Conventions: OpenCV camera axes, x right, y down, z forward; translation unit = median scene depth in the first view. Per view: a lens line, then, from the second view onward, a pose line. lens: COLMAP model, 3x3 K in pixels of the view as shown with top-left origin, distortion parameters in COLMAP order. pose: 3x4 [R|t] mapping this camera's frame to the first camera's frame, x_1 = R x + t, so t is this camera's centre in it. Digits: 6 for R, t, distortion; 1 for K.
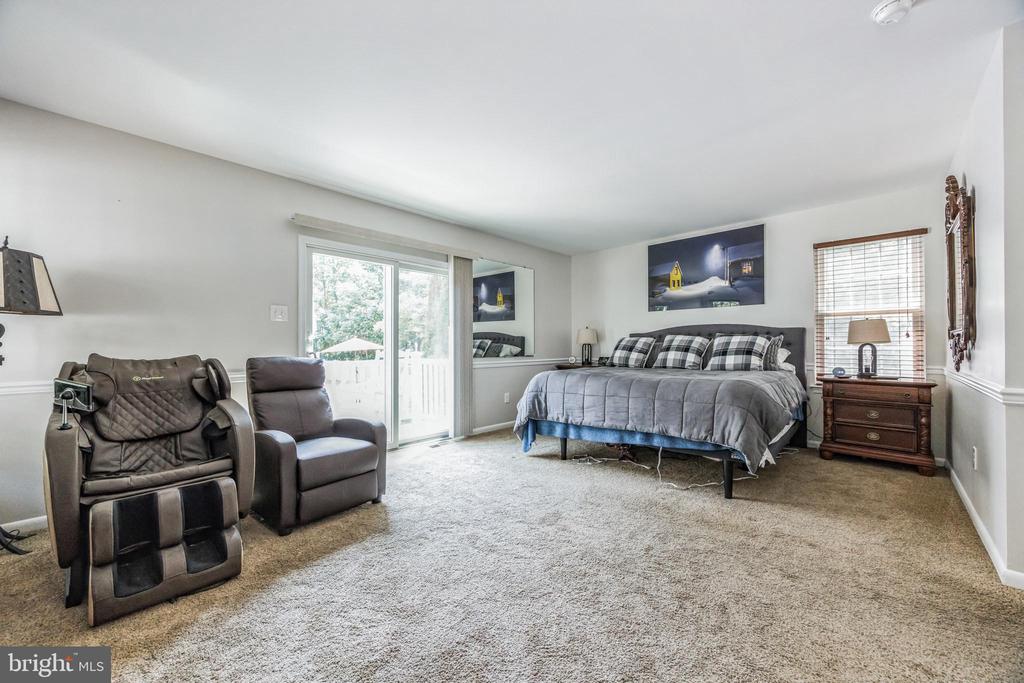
lens RADIAL K [[394.7, 0, 510.3], [0, 394.7, 346.4], [0, 0, 1]] dist [-0.001537, -0.000101]
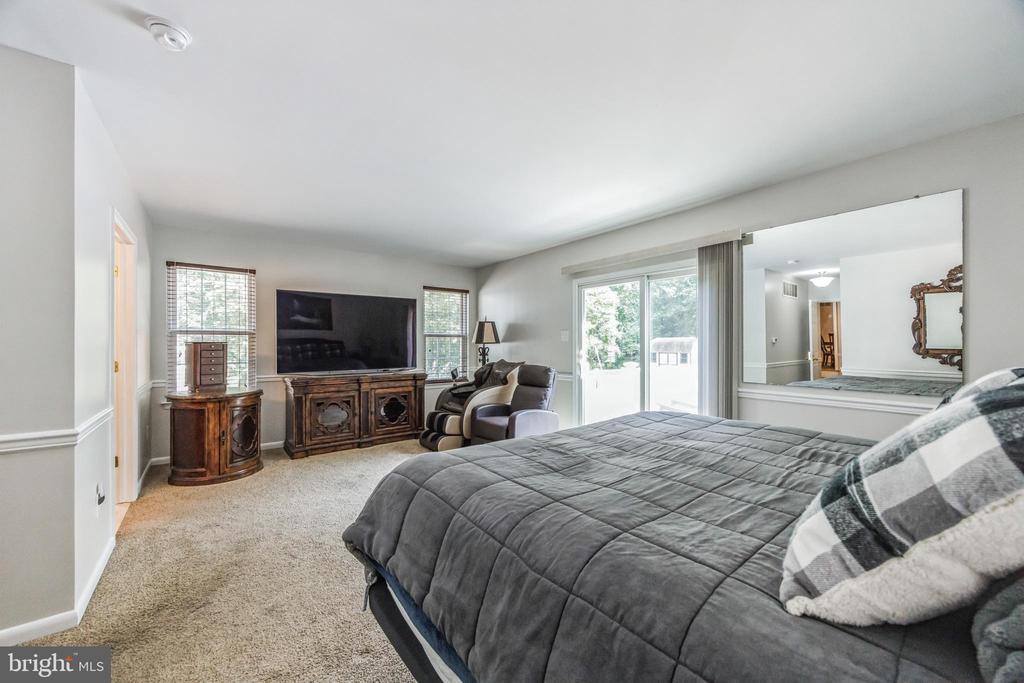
lens RADIAL K [[394.7, 0, 510.3], [0, 394.7, 346.4], [0, 0, 1]] dist [-0.001537, -0.000101]
pose [[-0.165160, 0.003327, -0.986261, 0.822951], [-0.002923, 0.999988, 0.003863, -0.042172], [0.986262, 0.003520, -0.165148, 0.912797]]
